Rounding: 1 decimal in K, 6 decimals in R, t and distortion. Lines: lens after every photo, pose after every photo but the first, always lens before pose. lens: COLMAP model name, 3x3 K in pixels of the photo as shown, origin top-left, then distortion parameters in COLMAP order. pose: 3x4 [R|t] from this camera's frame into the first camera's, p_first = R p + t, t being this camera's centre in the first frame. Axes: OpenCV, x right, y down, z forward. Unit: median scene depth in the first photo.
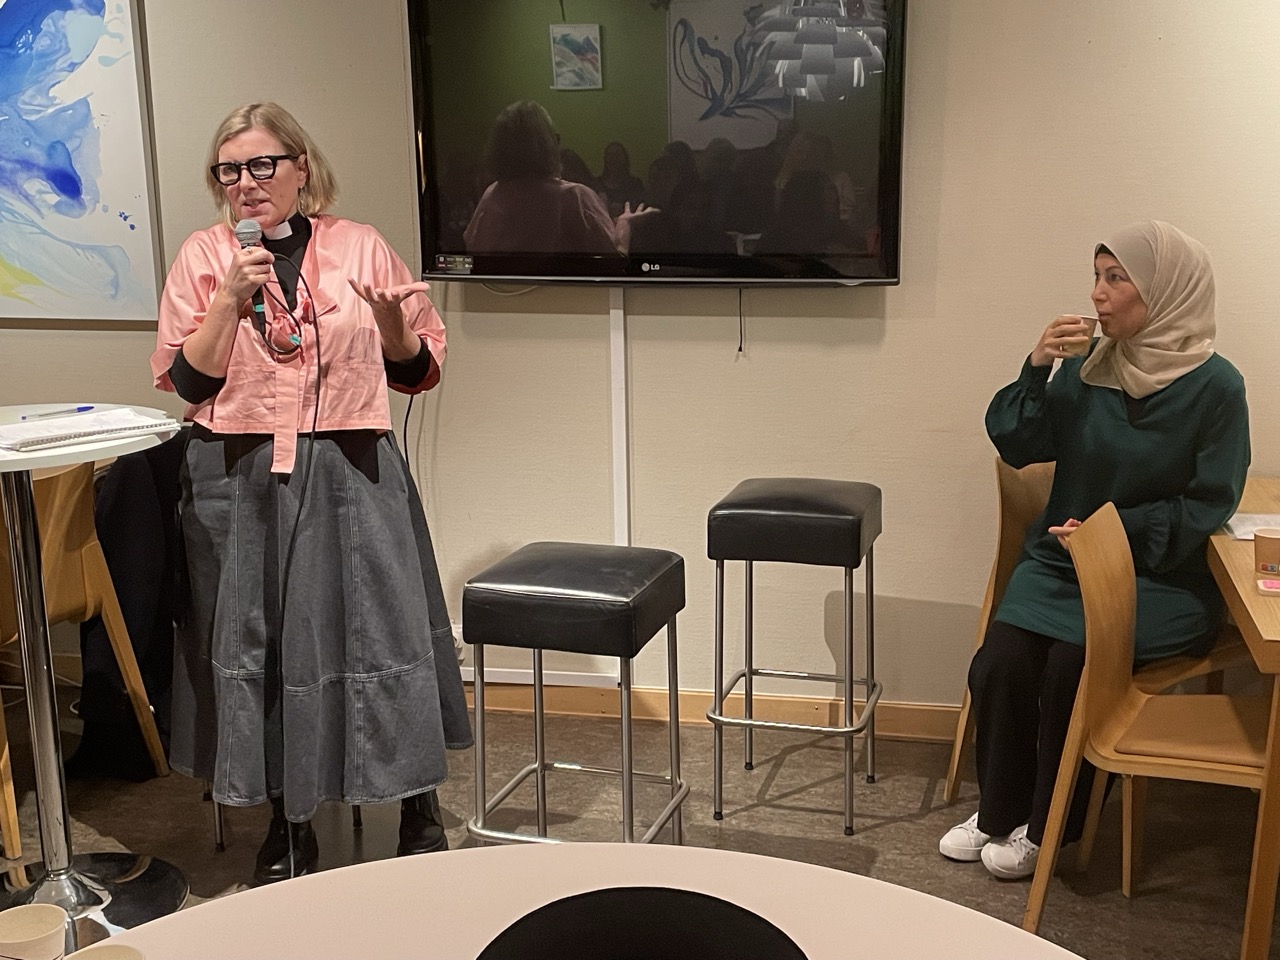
lens RADIAL K [[1584.4, 0, 641.9], [0, 1584.4, 477.6], [0, 0, 1]] dist [0.013896, 0.000000]
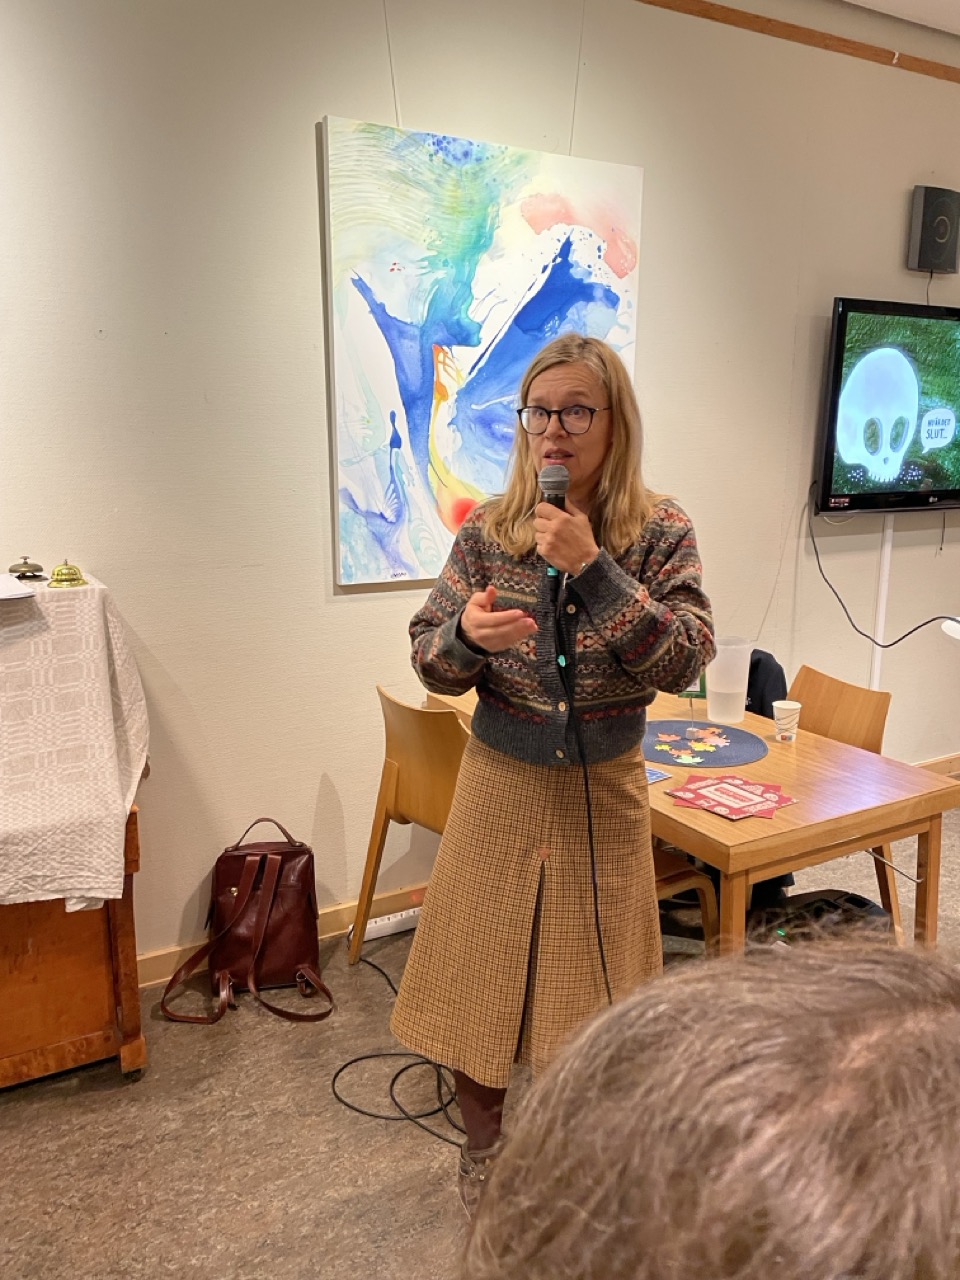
lens RADIAL K [[985.0, 0, 480.1], [0, 985.0, 640.7], [0, 0, 1]] dist [0.025690, -0.005591]
pose [[0.716376, -0.135197, 0.684490, -0.945848], [0.152881, 0.987622, 0.035067, -0.090595], [-0.680759, 0.079524, 0.728178, 0.558616]]
